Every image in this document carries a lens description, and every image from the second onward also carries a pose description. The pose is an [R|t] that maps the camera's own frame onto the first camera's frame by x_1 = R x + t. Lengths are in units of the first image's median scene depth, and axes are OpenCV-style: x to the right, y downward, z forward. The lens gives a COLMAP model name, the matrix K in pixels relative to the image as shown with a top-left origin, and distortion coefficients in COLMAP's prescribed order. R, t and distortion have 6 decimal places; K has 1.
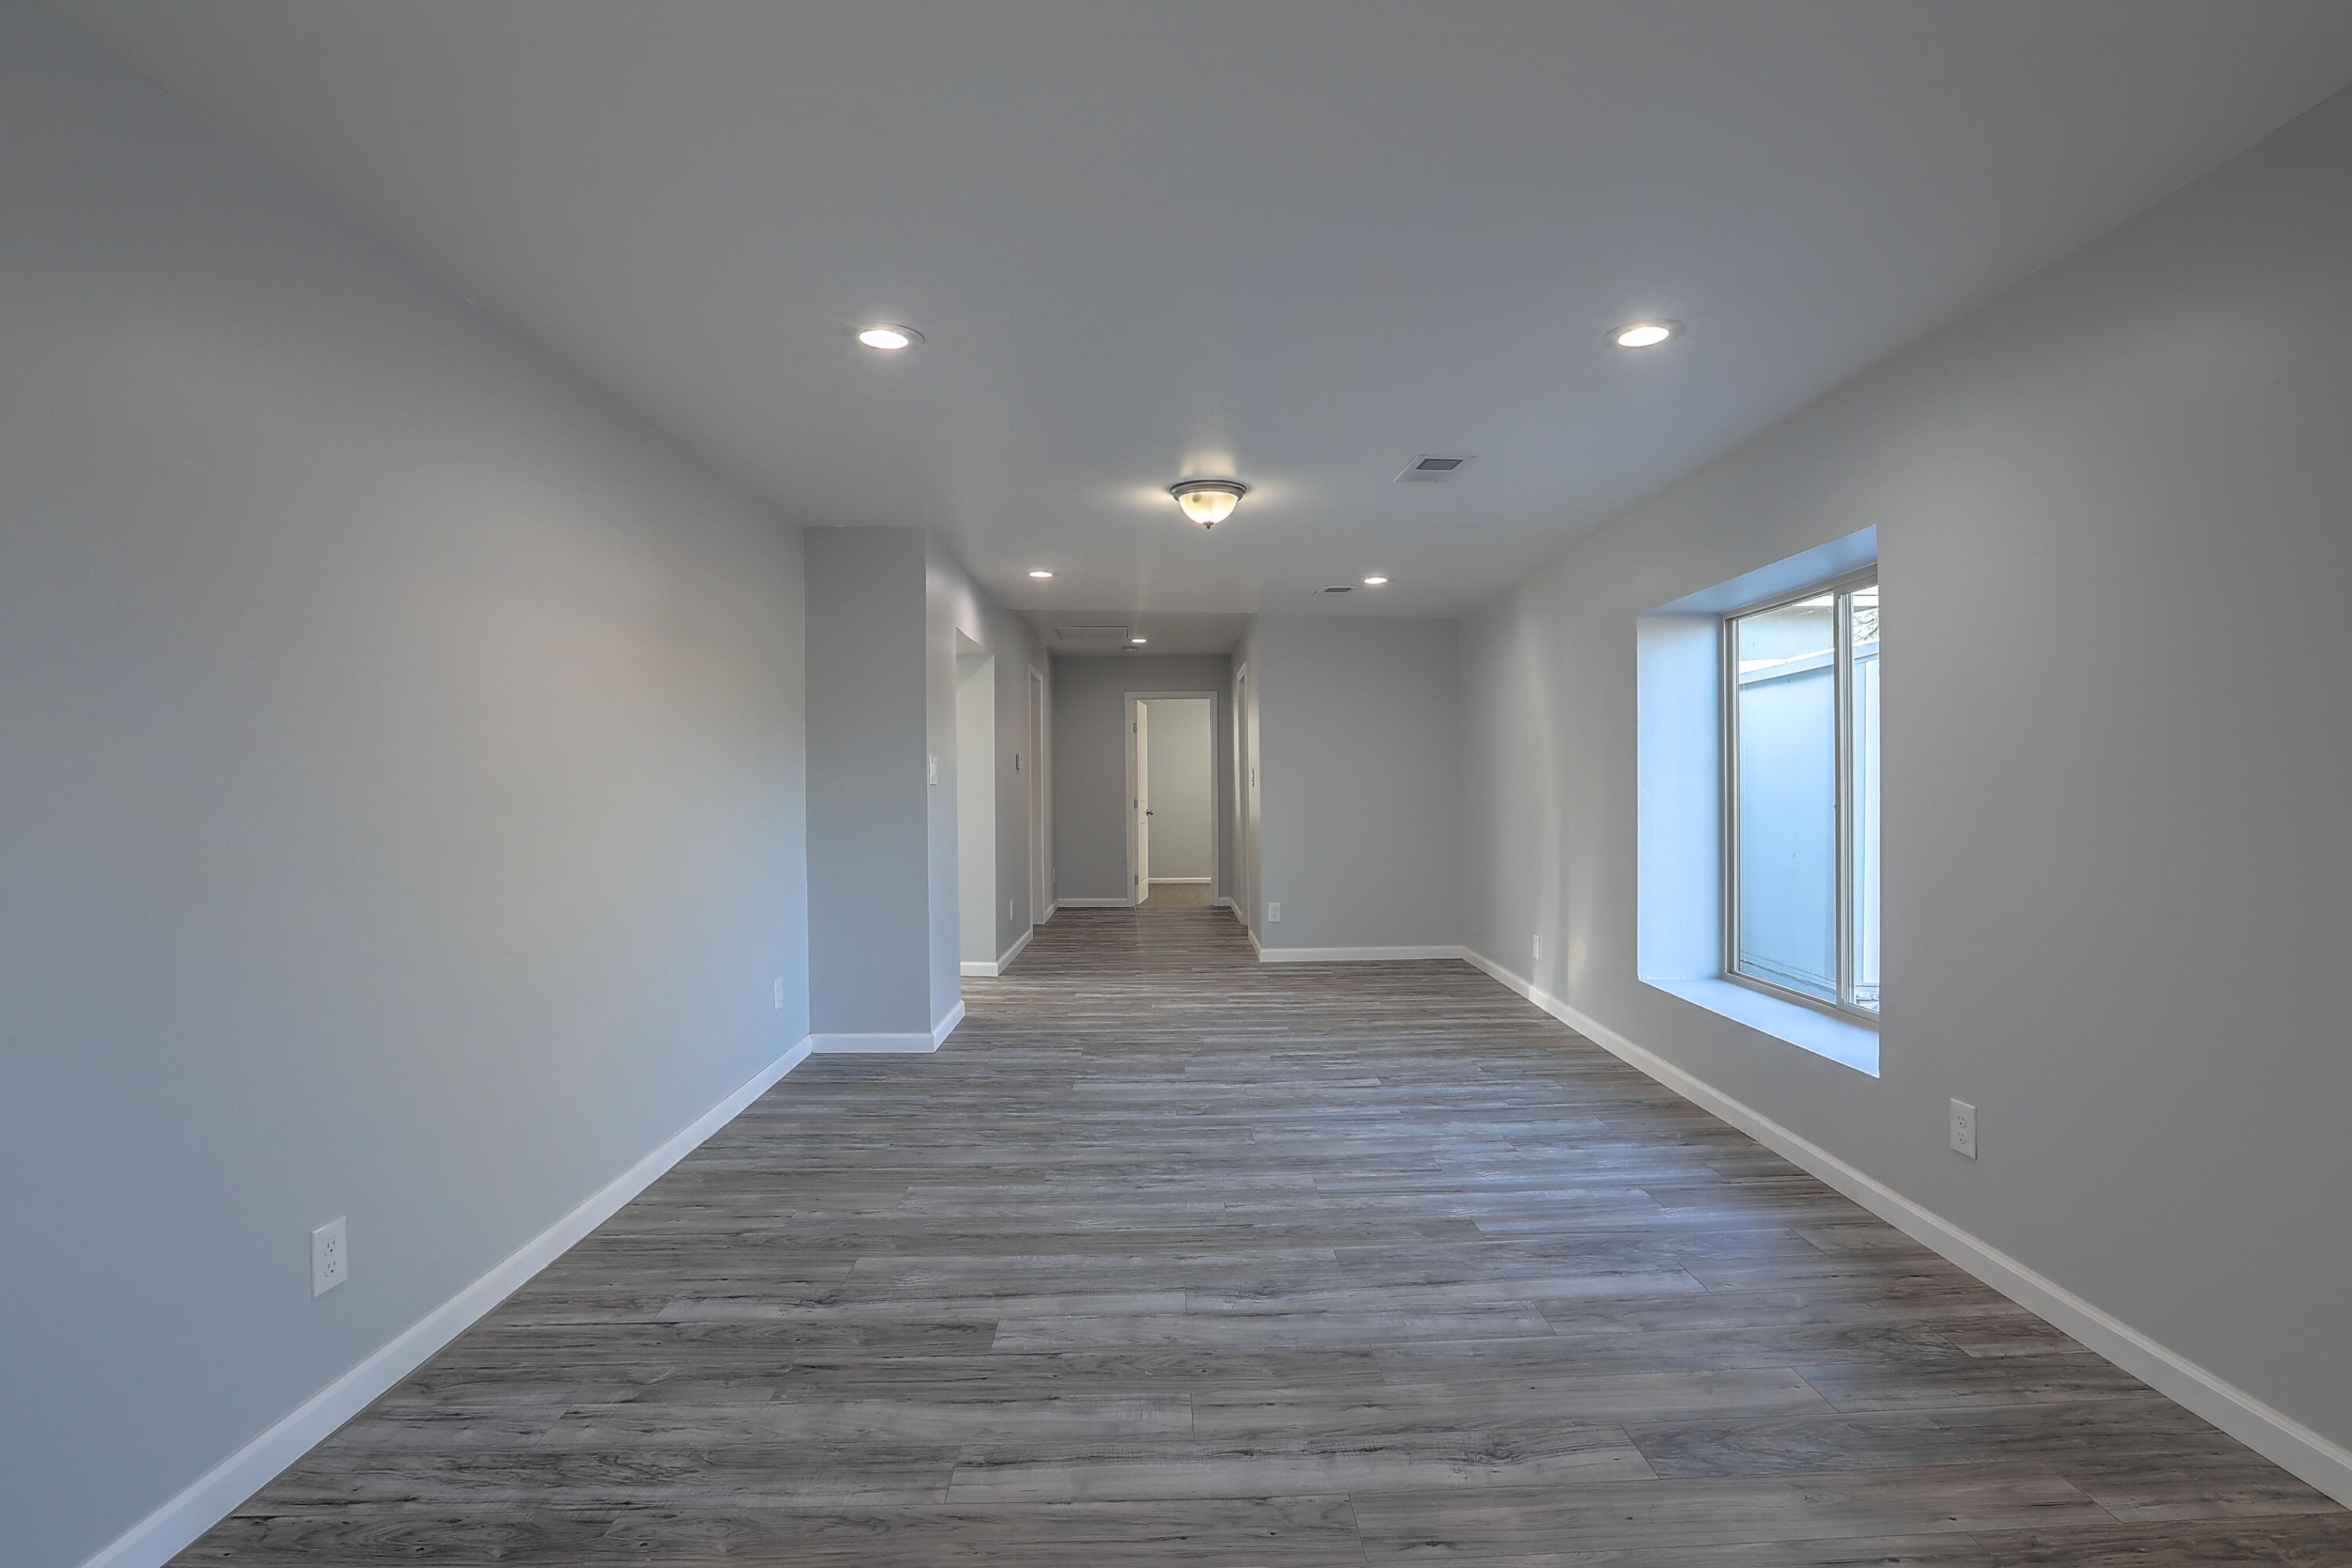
lens RADIAL K [[1059.8, 0, 1184.4], [0, 1059.8, 782.2], [0, 0, 1]] dist [-0.050840, 0.016054]
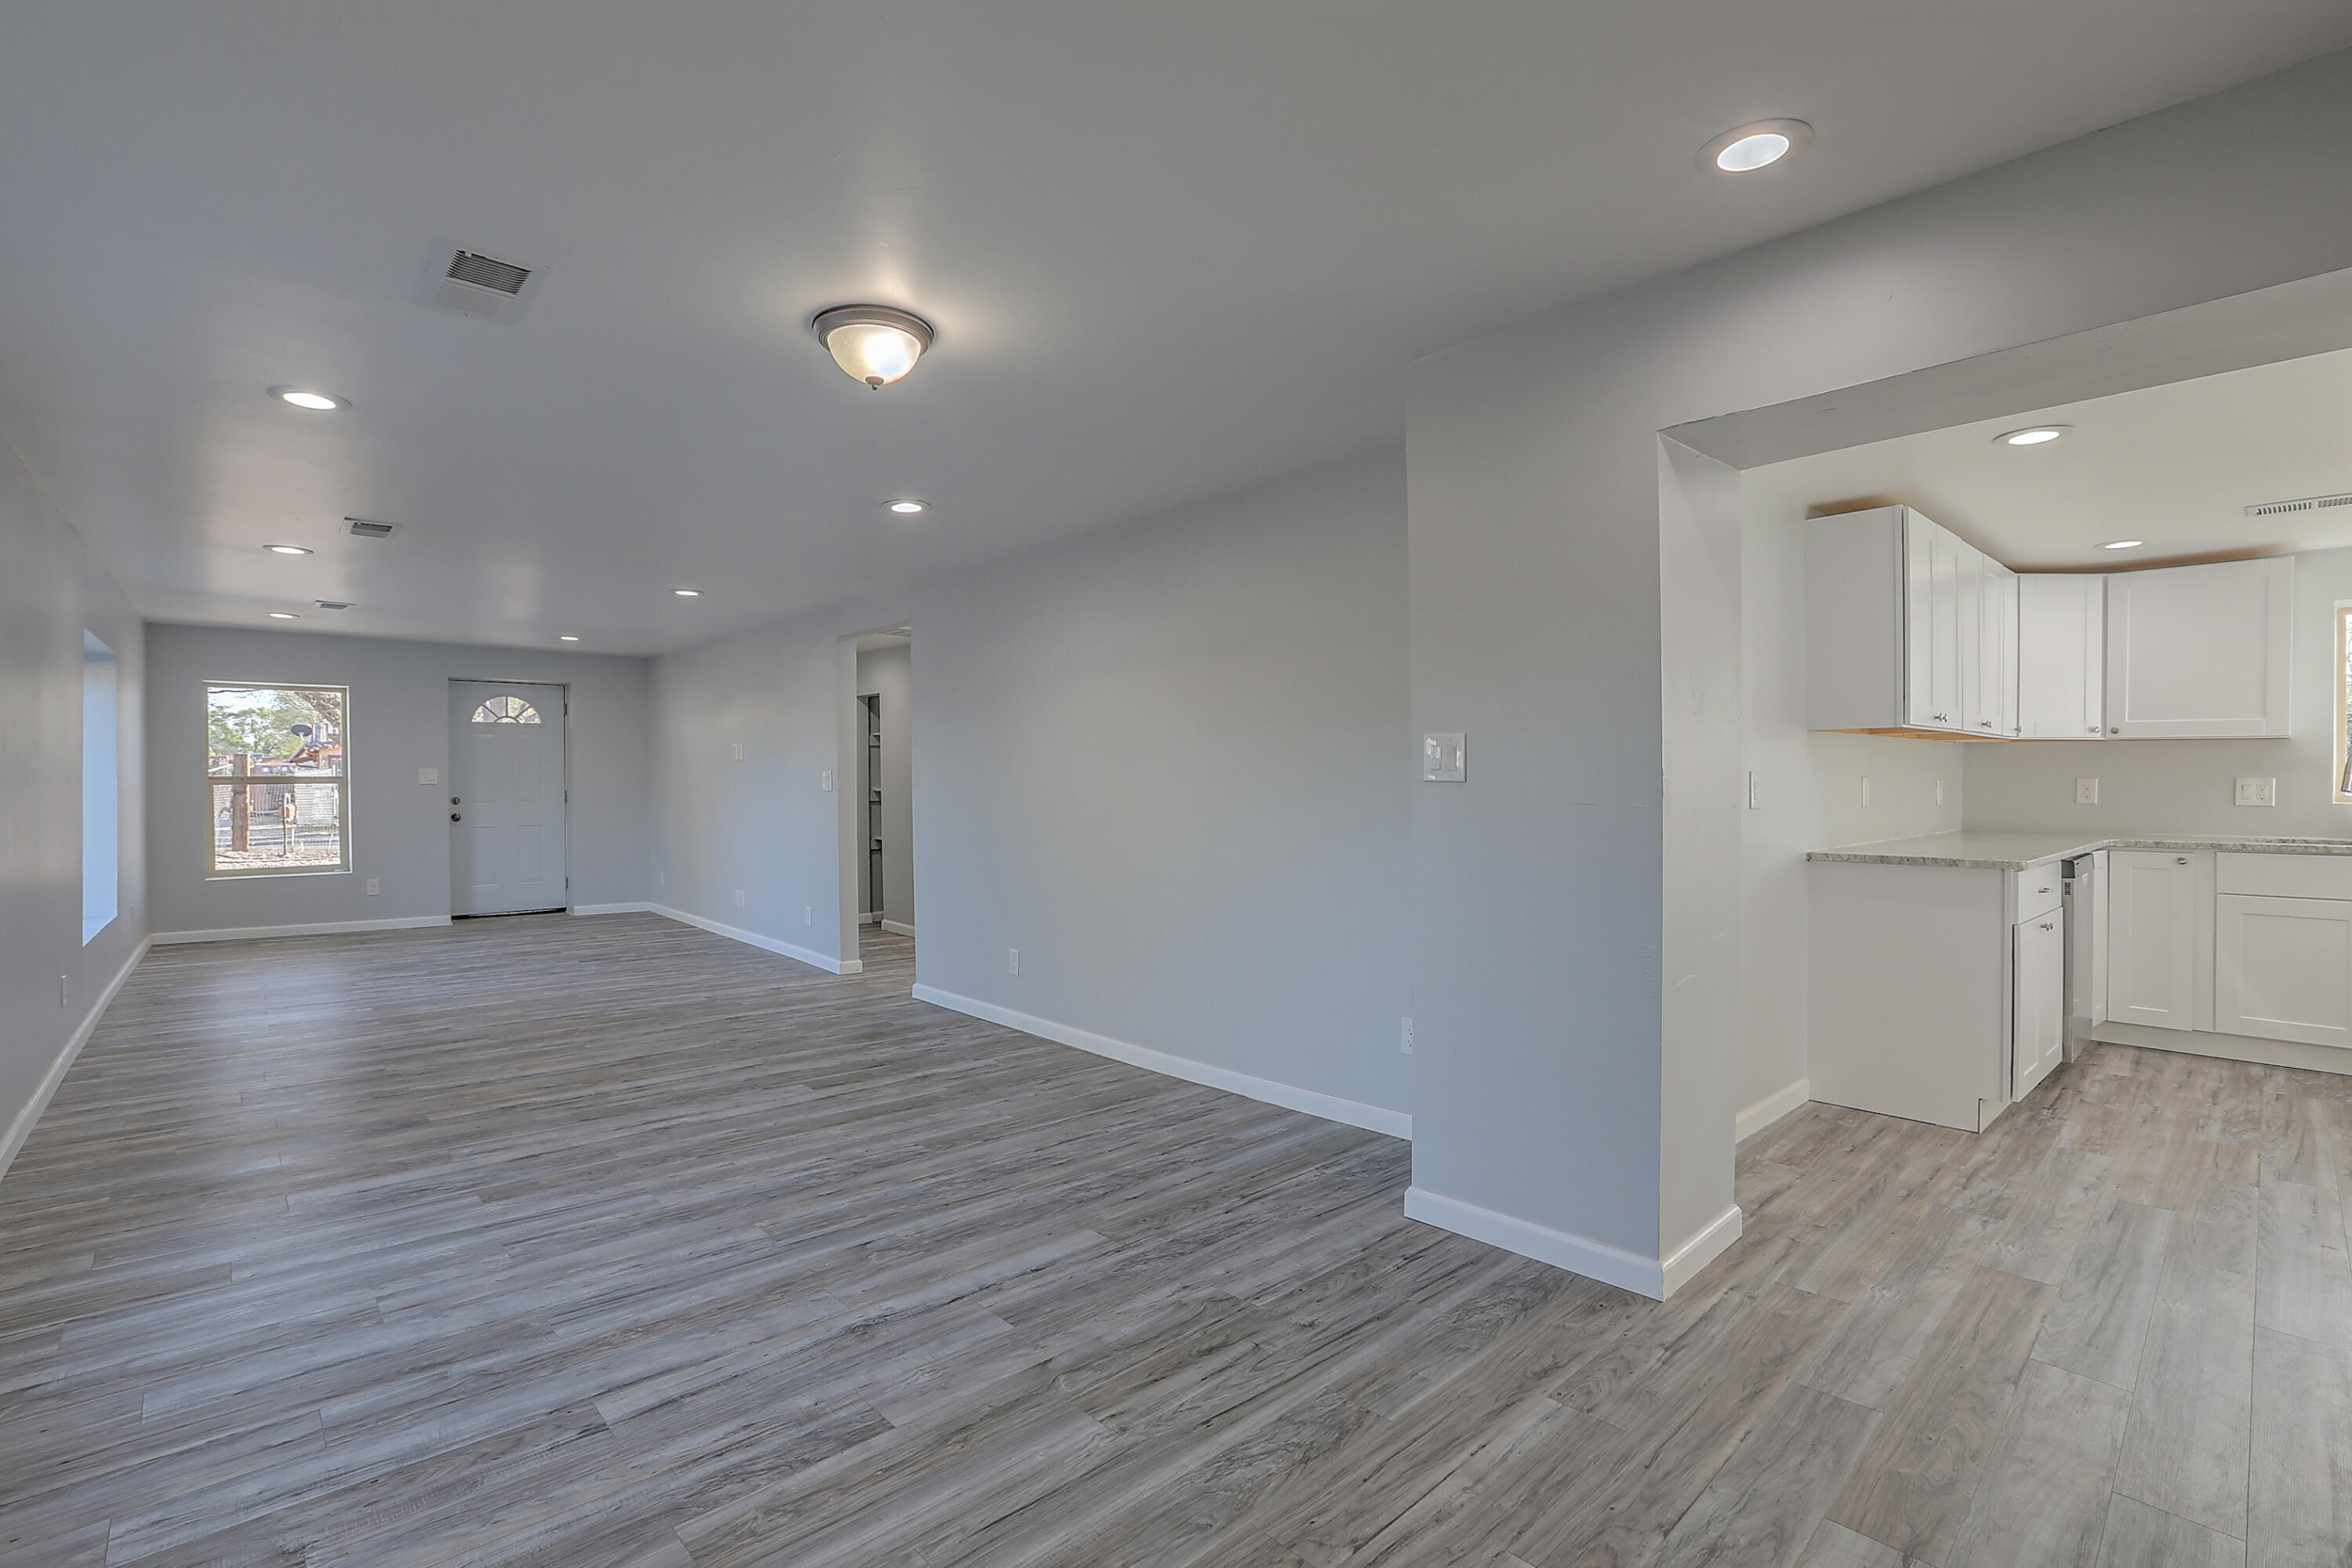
lens RADIAL K [[1059.8, 0, 1171.9], [0, 1059.8, 791.8], [0, 0, 1]] dist [-0.050840, 0.016054]
pose [[-0.751627, 0.015557, -0.659404, 0.404782], [0.010028, 0.999876, 0.012159, -0.001235], [0.659512, 0.002527, -0.751690, 2.090127]]
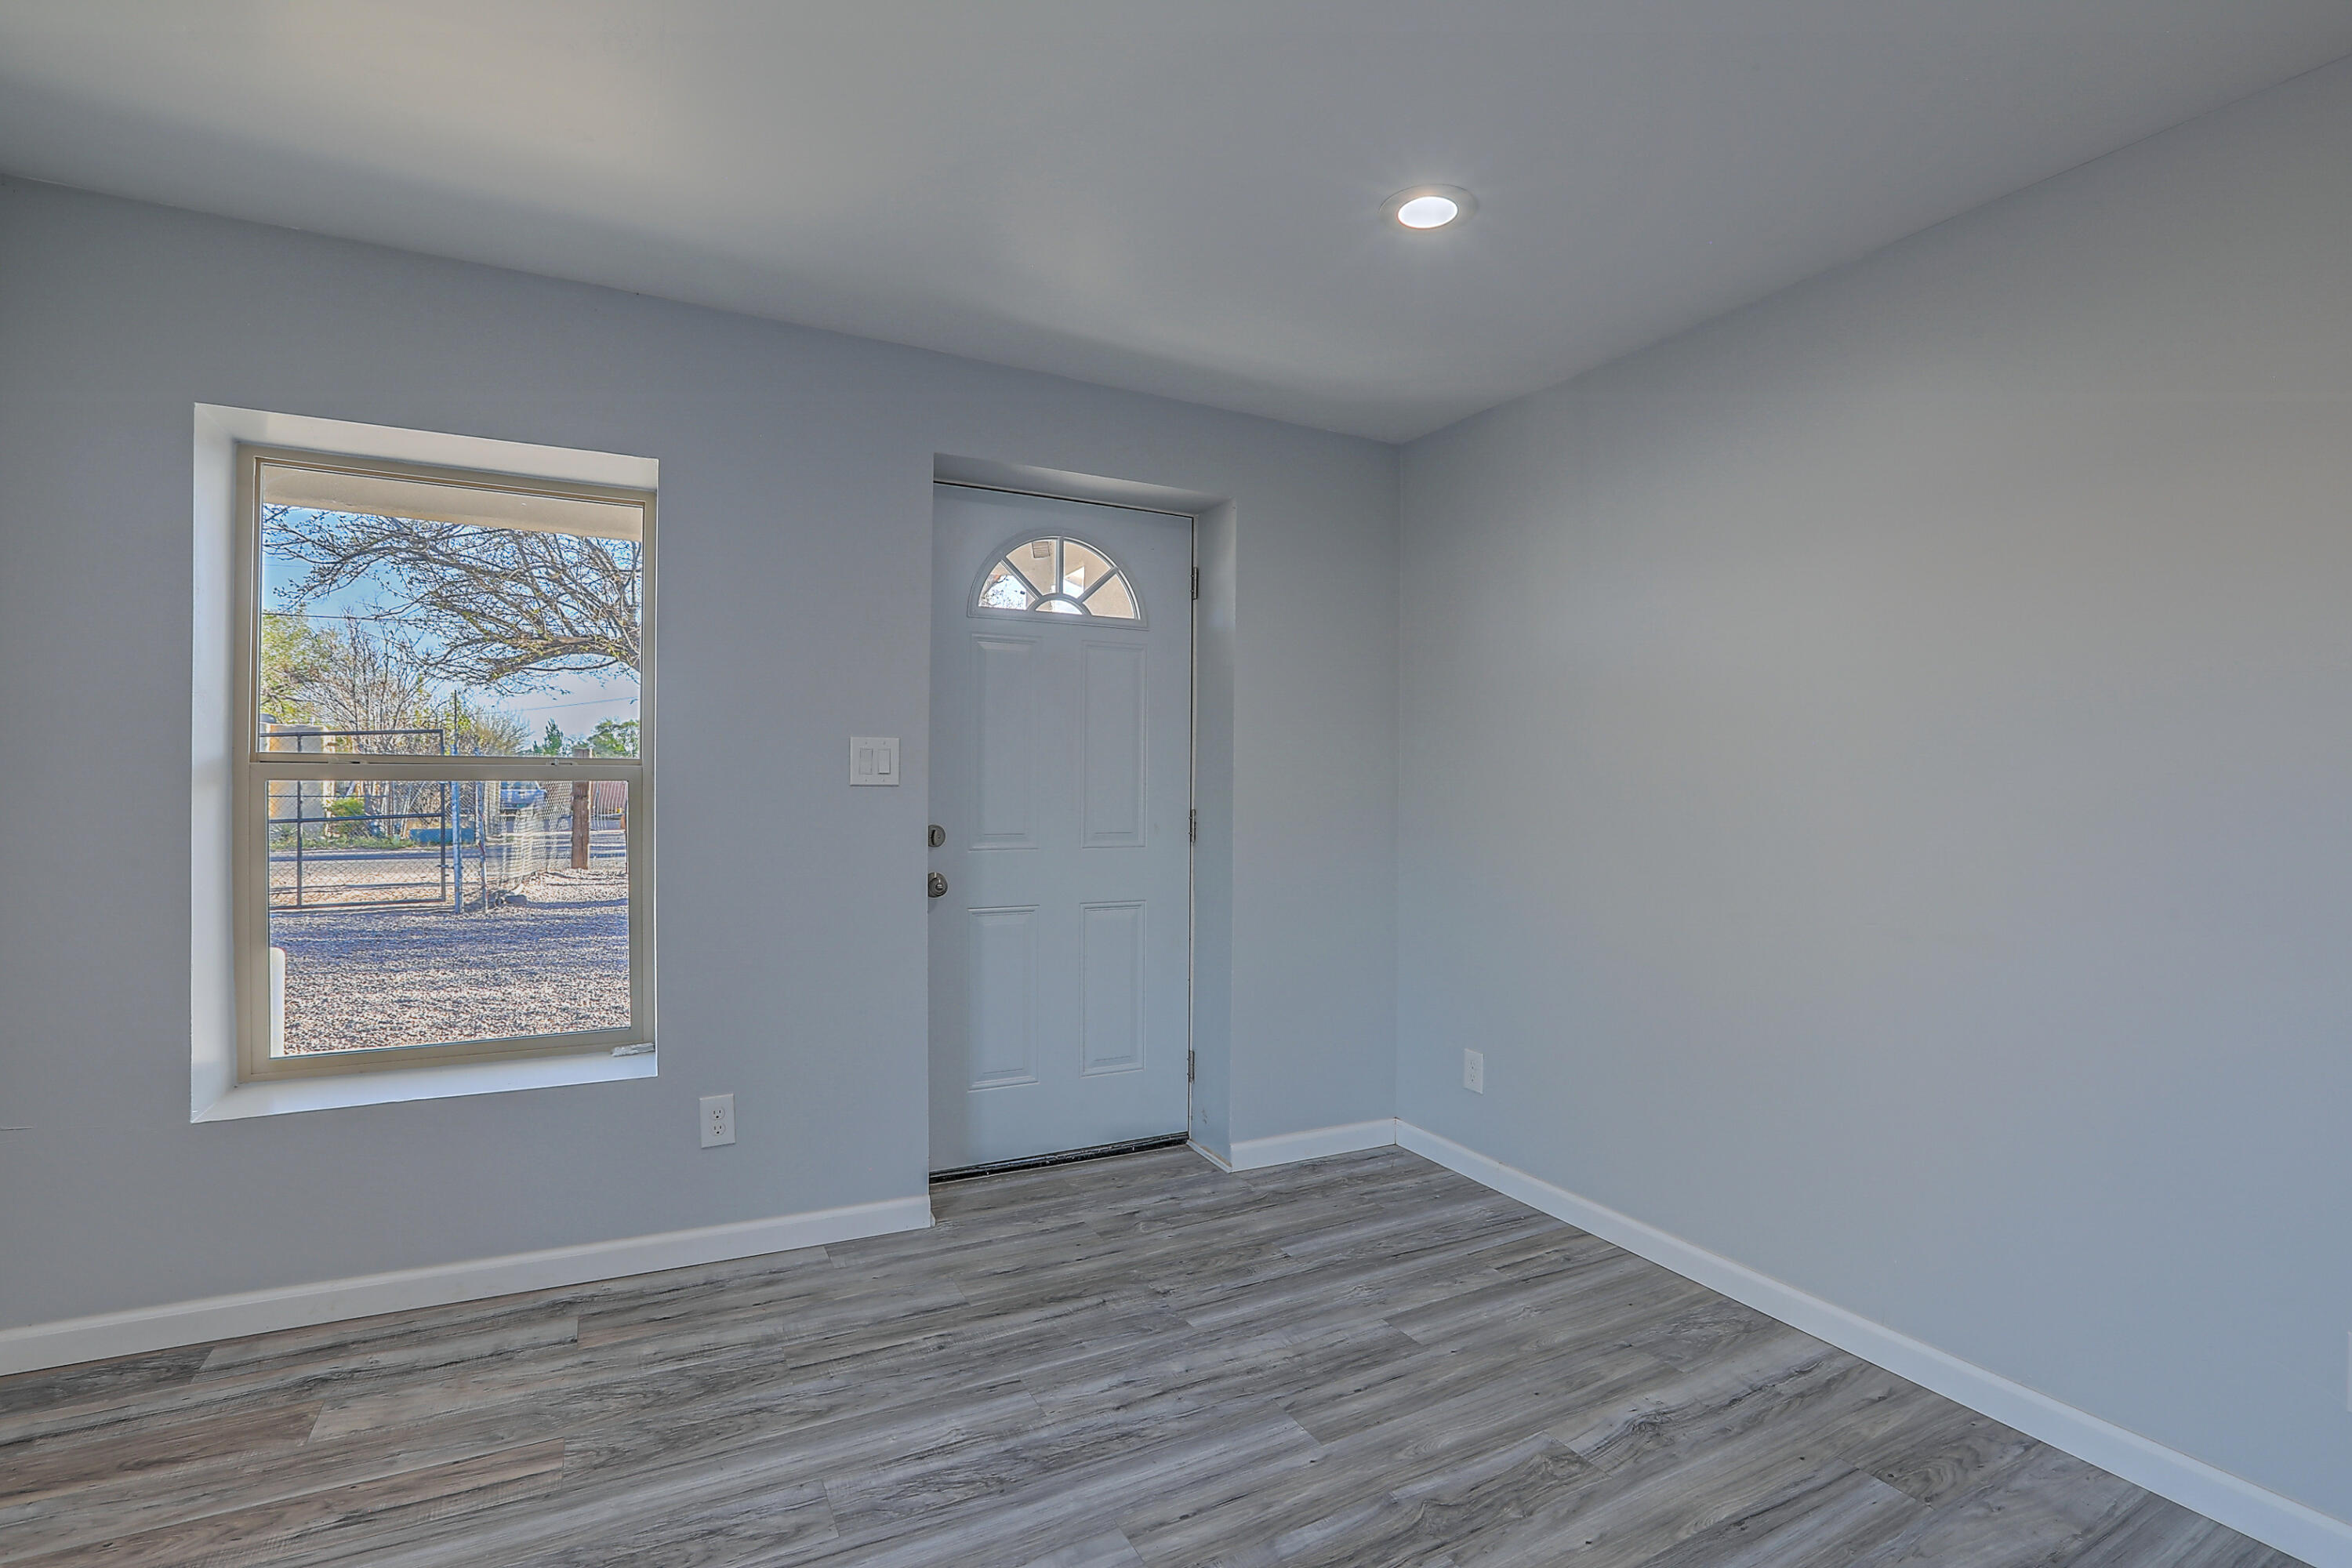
lens RADIAL K [[1059.8, 0, 1196.1], [0, 1059.8, 808.1], [0, 0, 1]] dist [-0.050840, 0.016054]
pose [[-0.885829, 0.012667, -0.463838, 0.242627], [0.004550, 0.999816, 0.018614, -0.005986], [0.463989, 0.014379, -0.885724, -0.418415]]
